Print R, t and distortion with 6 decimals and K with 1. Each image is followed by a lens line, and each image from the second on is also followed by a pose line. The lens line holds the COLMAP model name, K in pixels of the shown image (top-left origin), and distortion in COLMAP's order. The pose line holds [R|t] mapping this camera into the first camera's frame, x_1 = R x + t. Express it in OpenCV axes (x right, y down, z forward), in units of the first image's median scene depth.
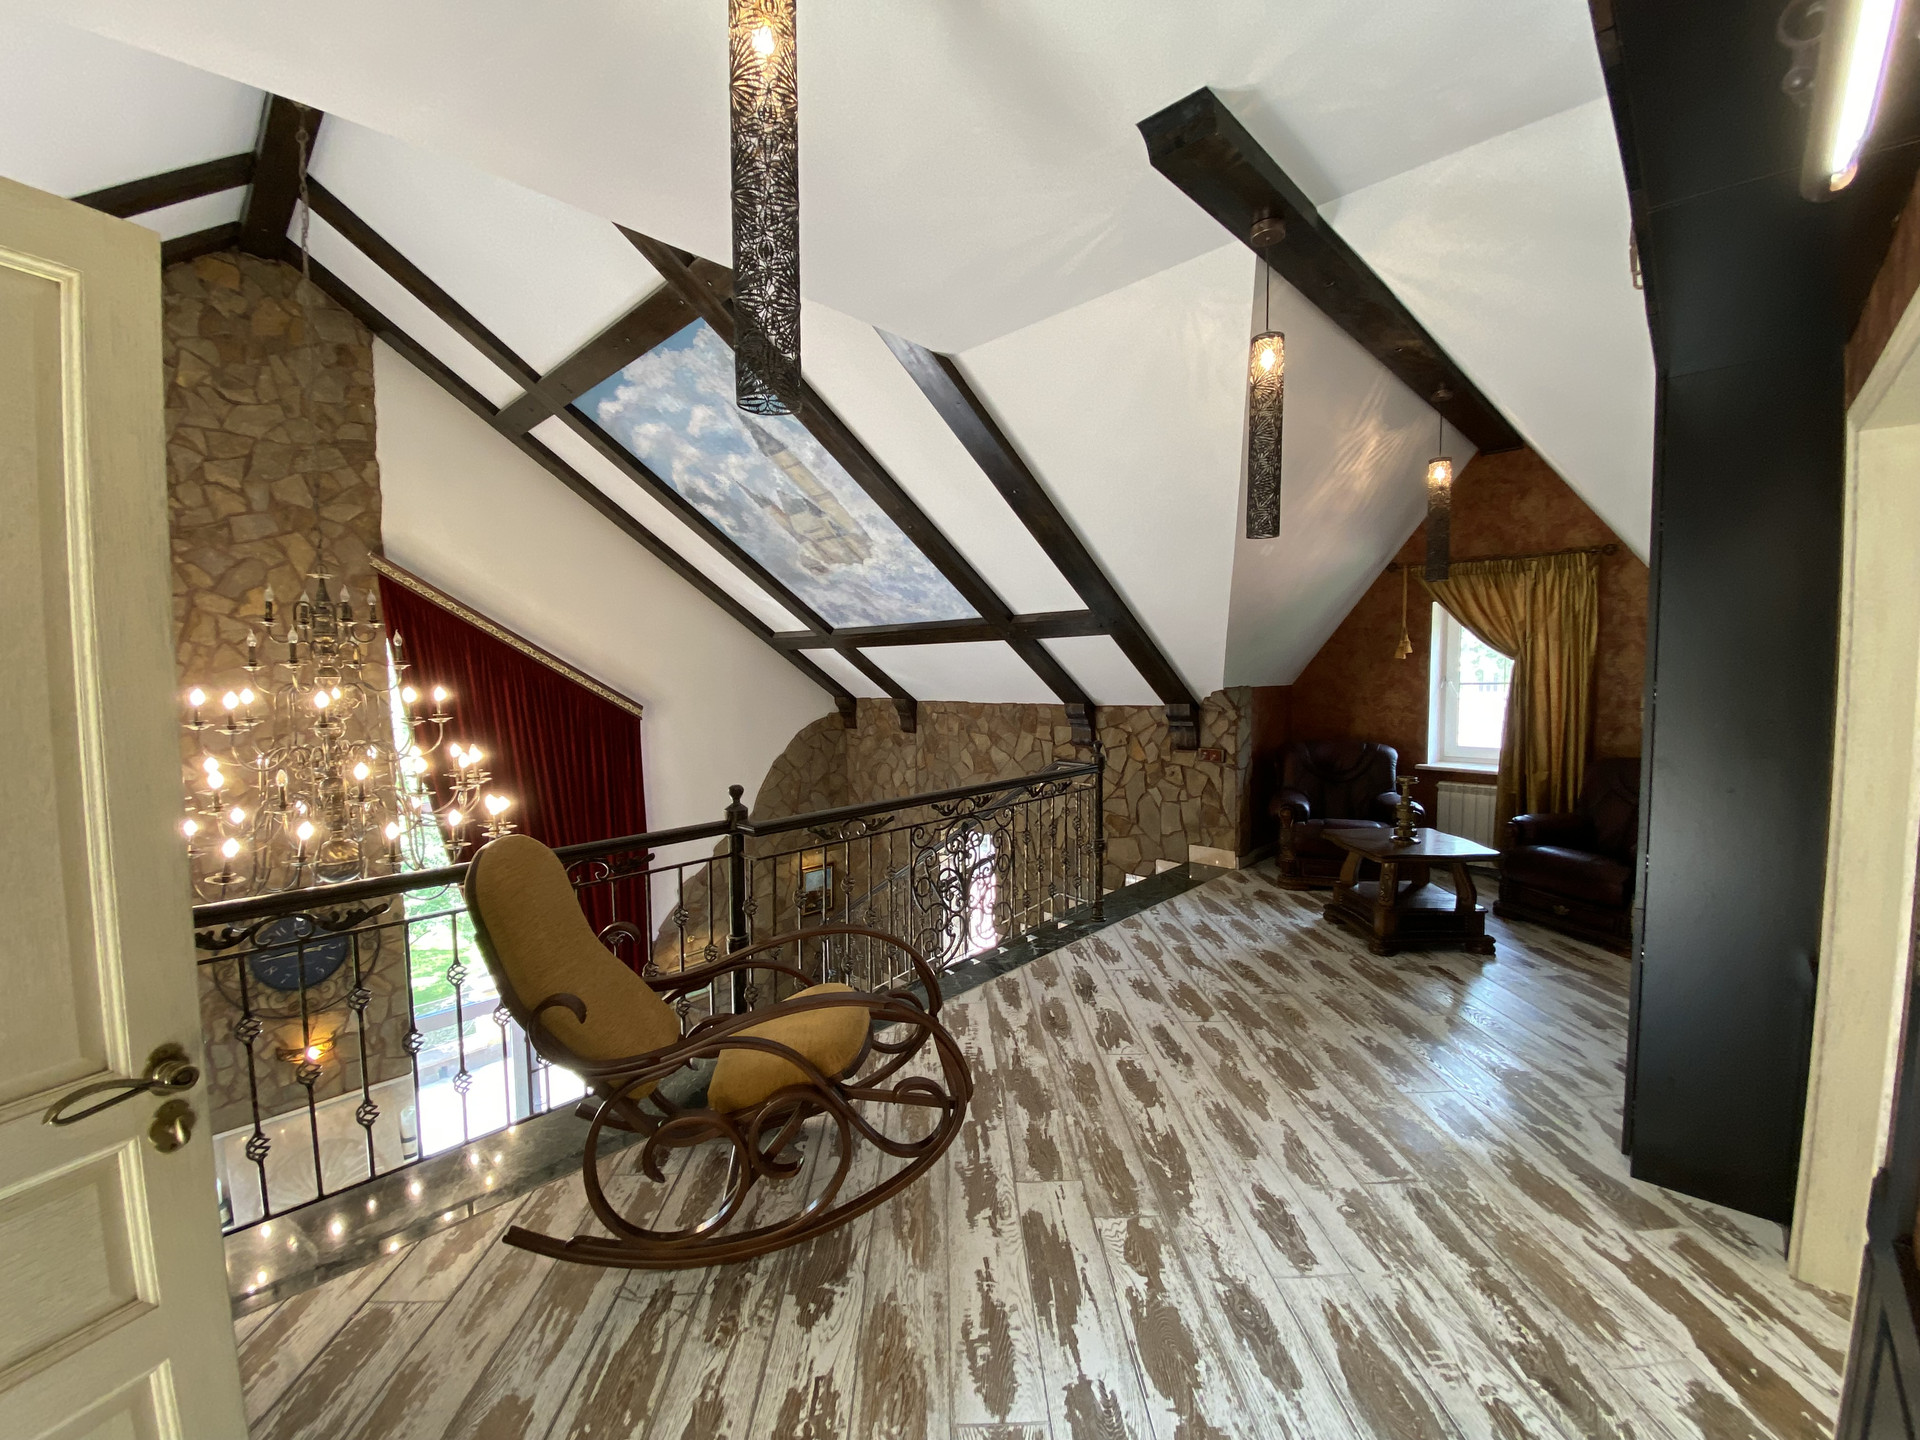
lens RADIAL K [[770.0, 0, 963.6], [0, 770.0, 721.7], [0, 0, 1]] dist [0.021249, -0.020373]
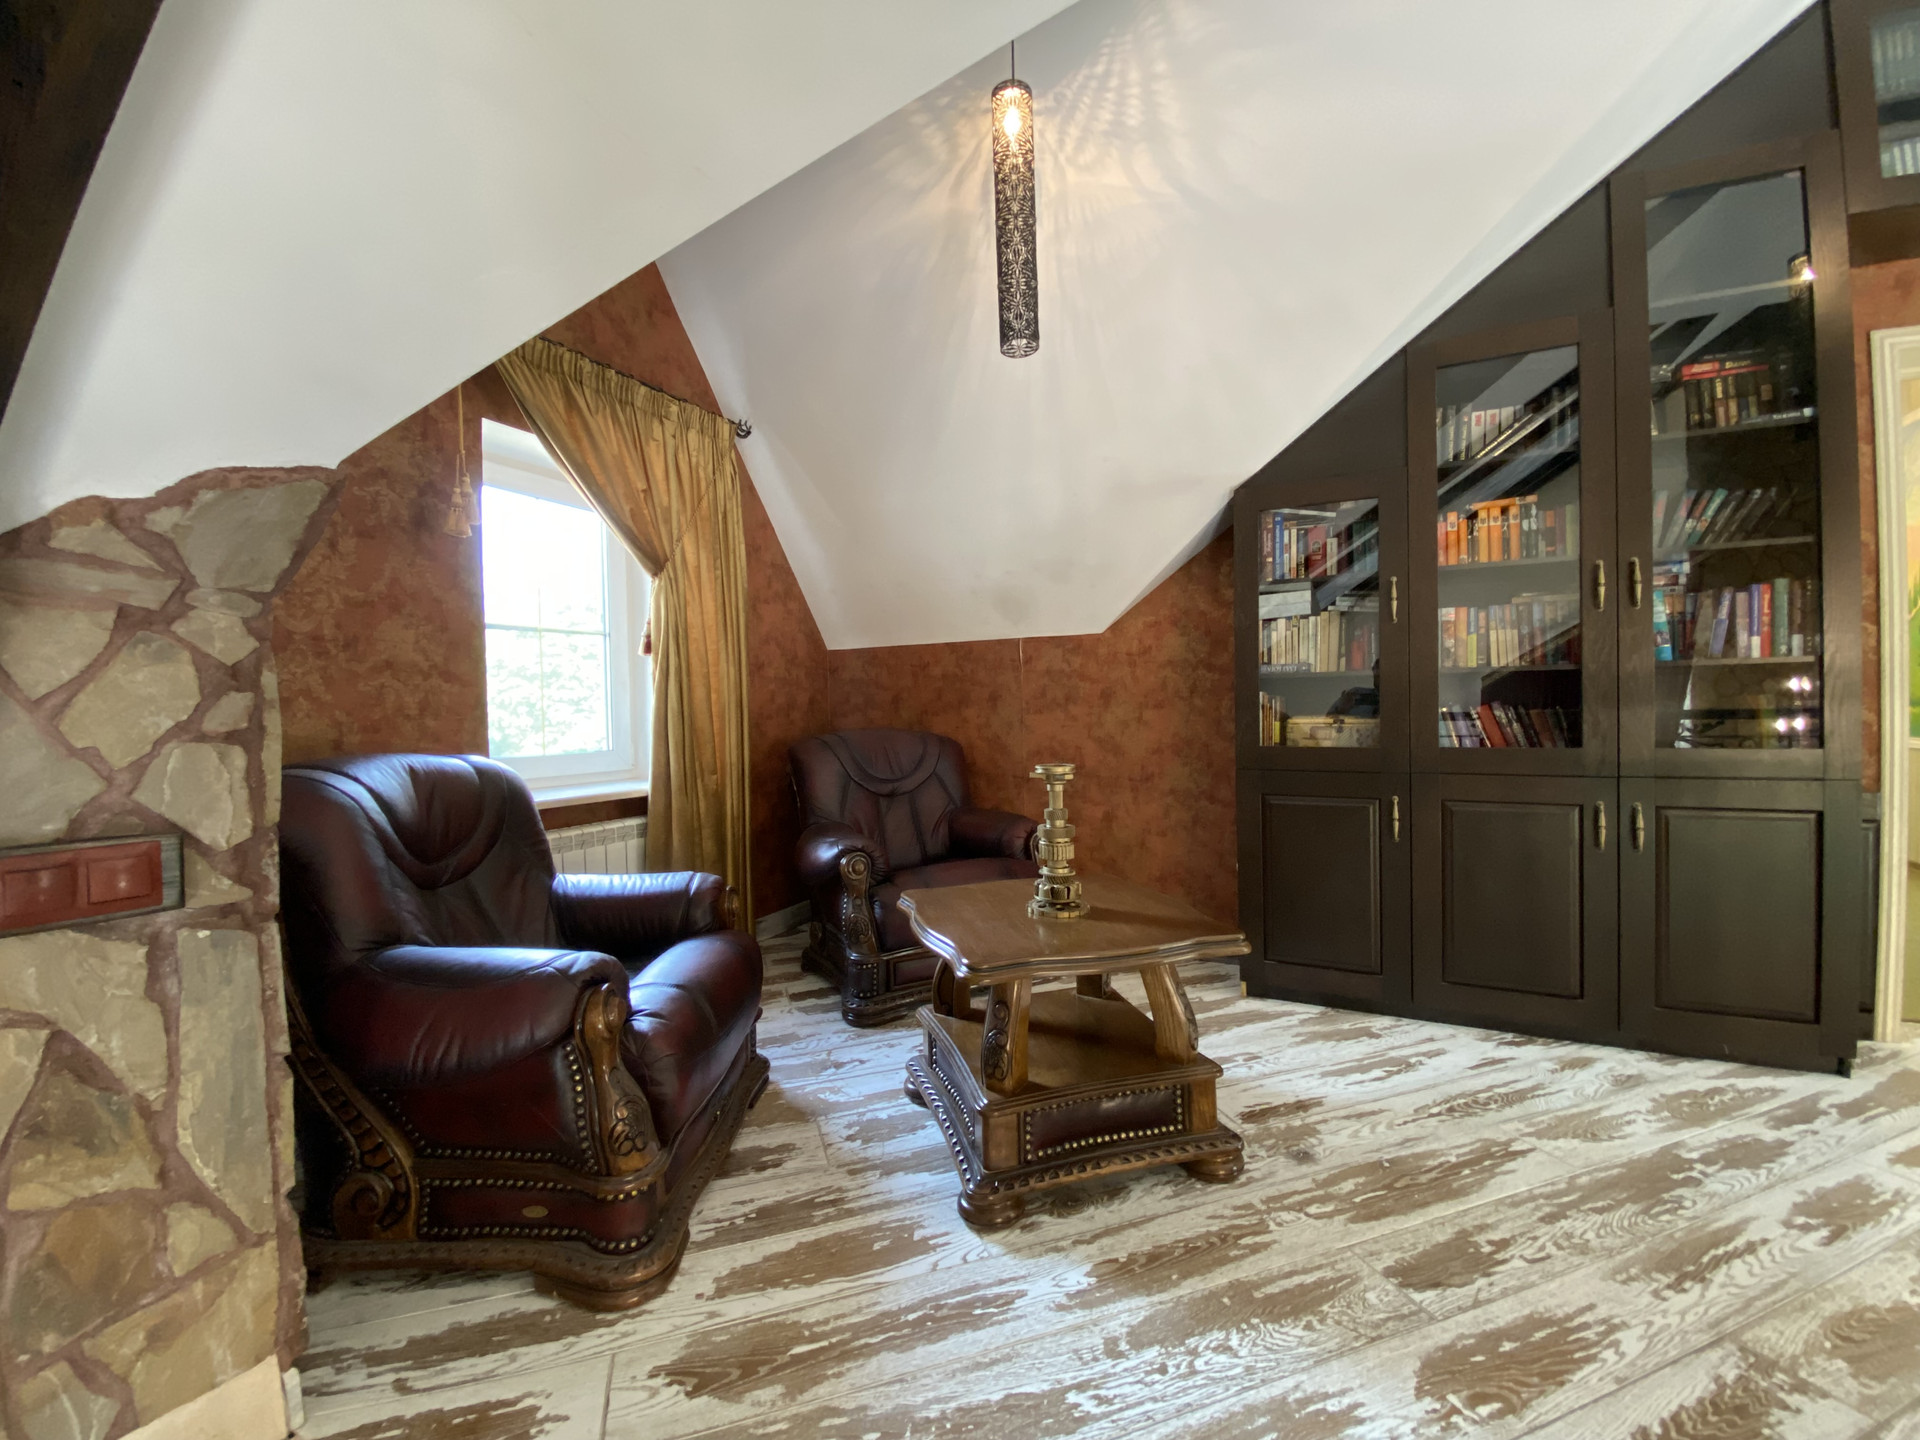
lens RADIAL K [[775.9, 0, 963.3], [0, 775.9, 717.6], [0, 0, 1]] dist [0.019267, -0.019332]
pose [[-0.287665, 0.004110, 0.957722, 0.135276], [0.087372, 0.995934, 0.021969, 0.024693], [-0.953738, 0.089997, -0.286854, 0.981467]]
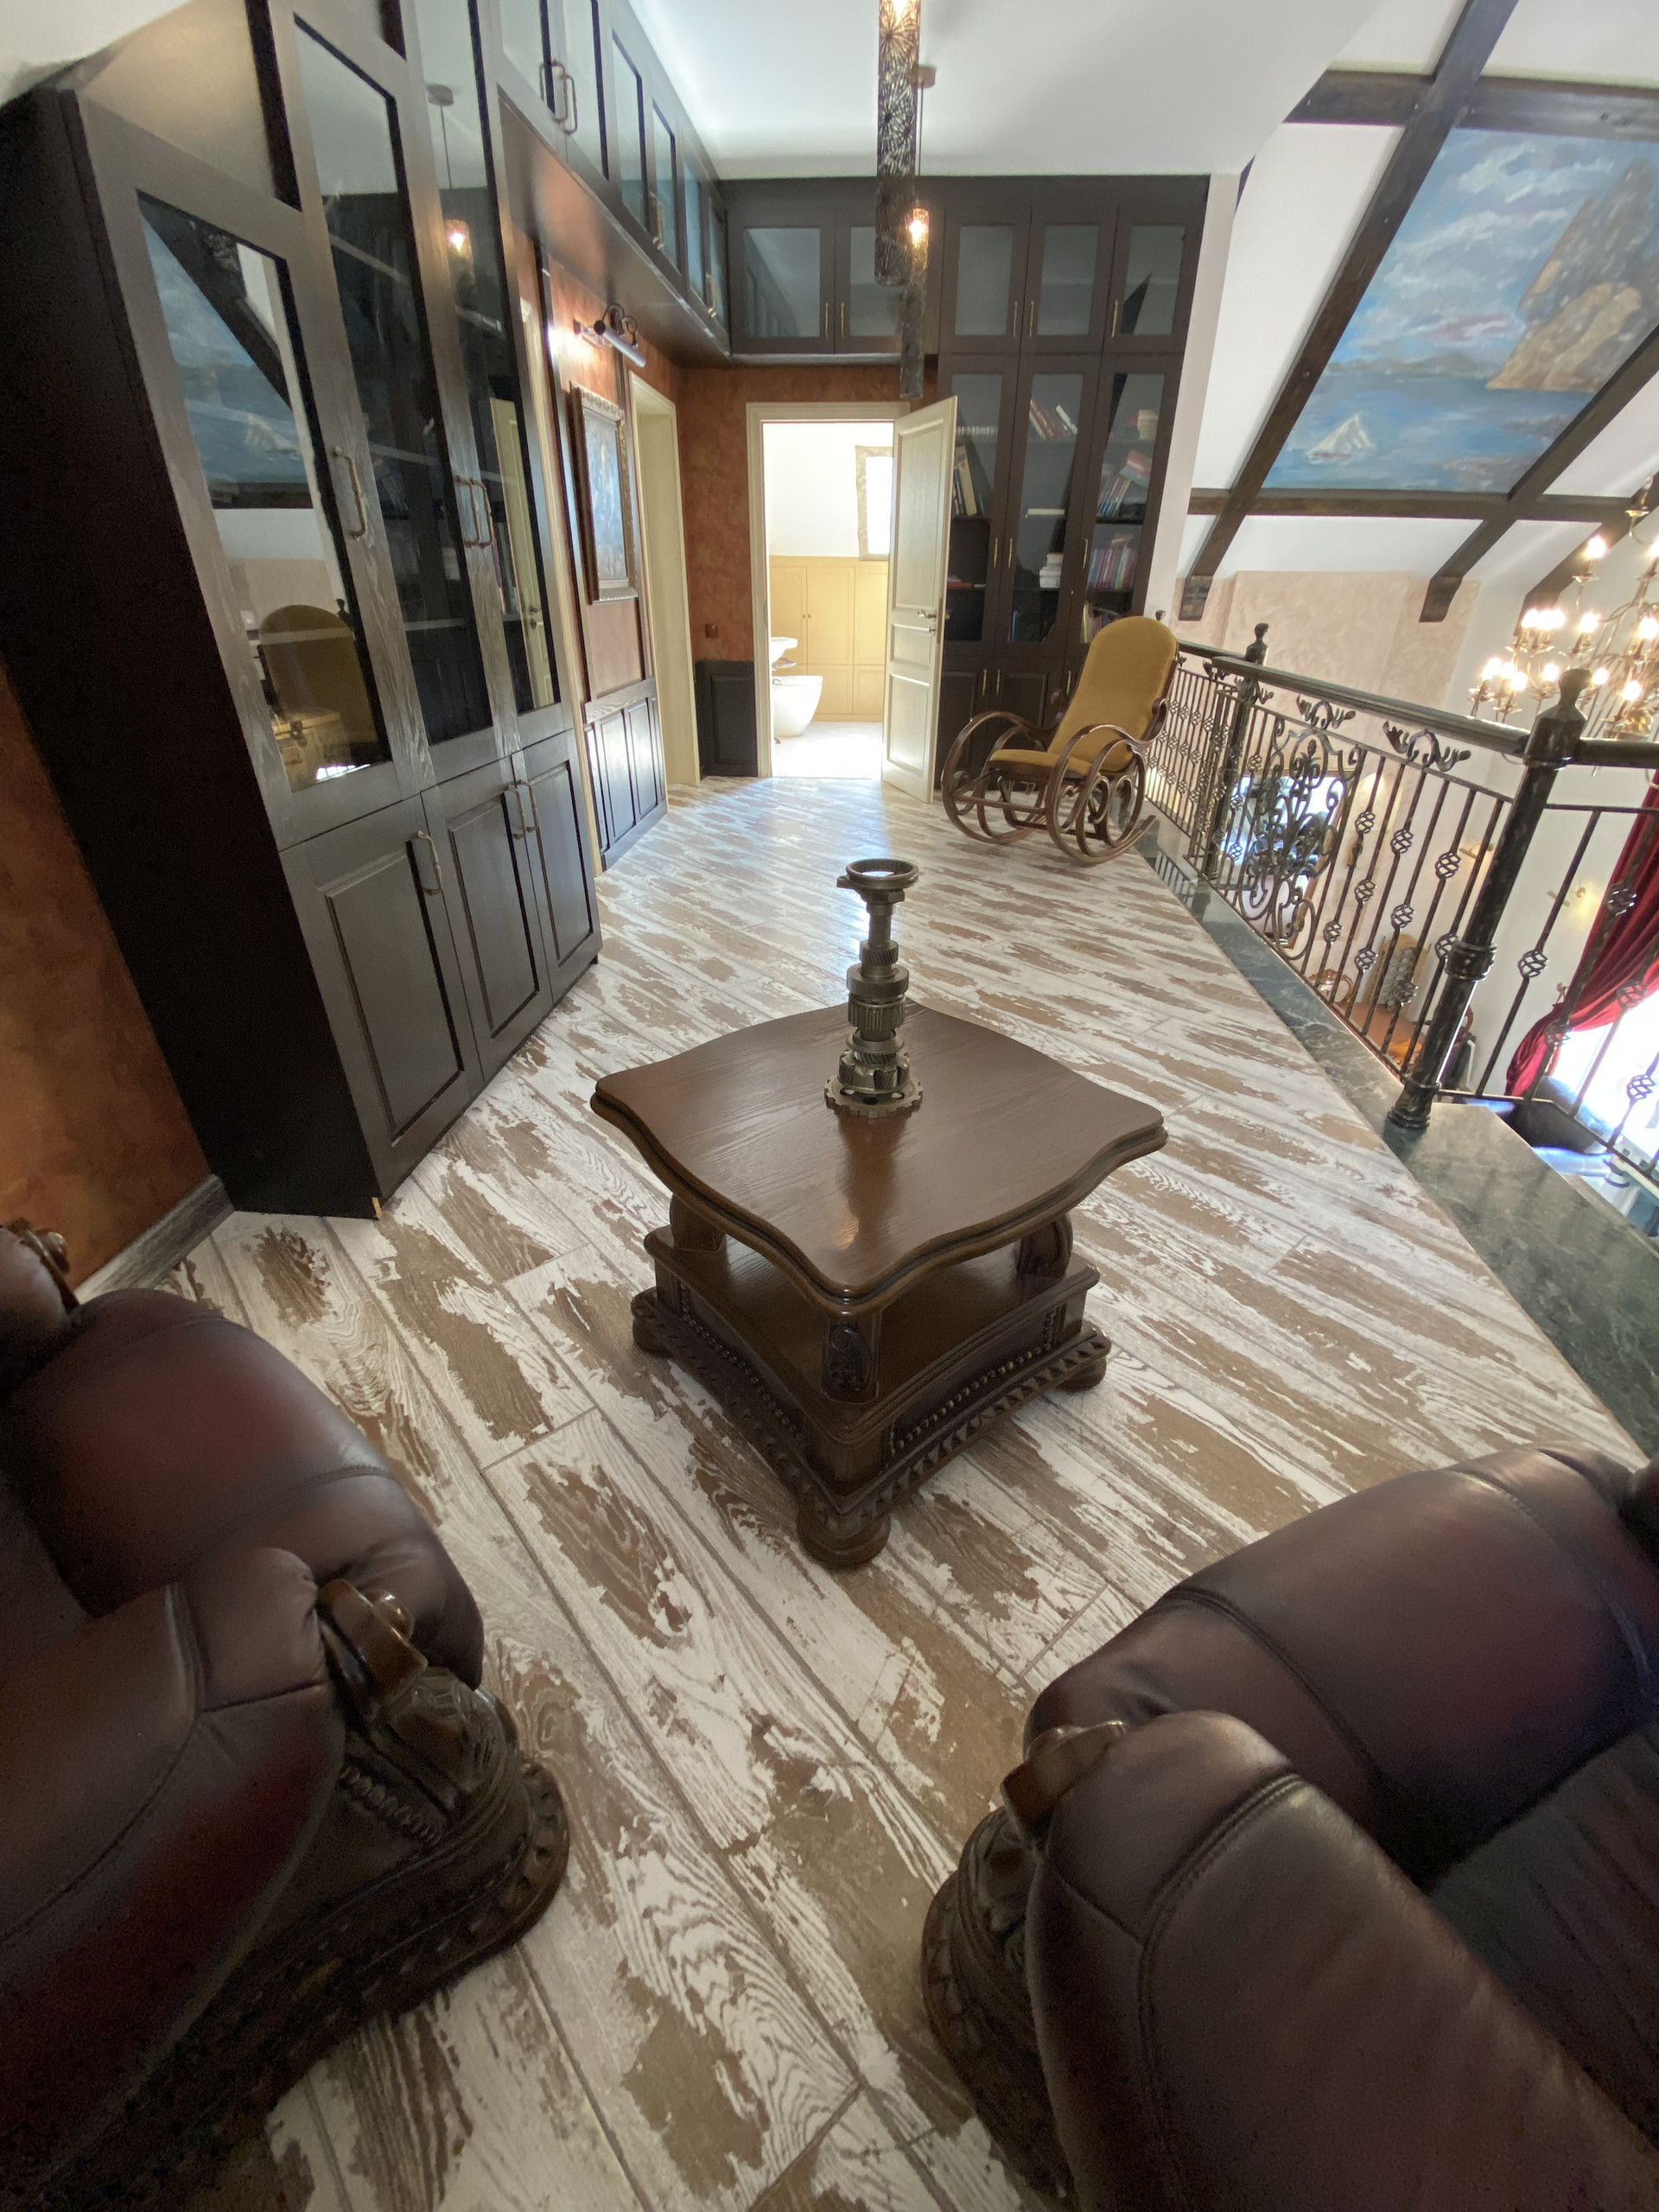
lens RADIAL K [[894.3, 0, 827.5], [0, 894.3, 1109.9], [0, 0, 1]] dist [0.020148, -0.020059]
pose [[-0.777781, 0.323444, -0.538926, 0.639505], [-0.043451, 0.827711, 0.559470, -0.019652], [0.627032, 0.458562, -0.629723, 1.004650]]
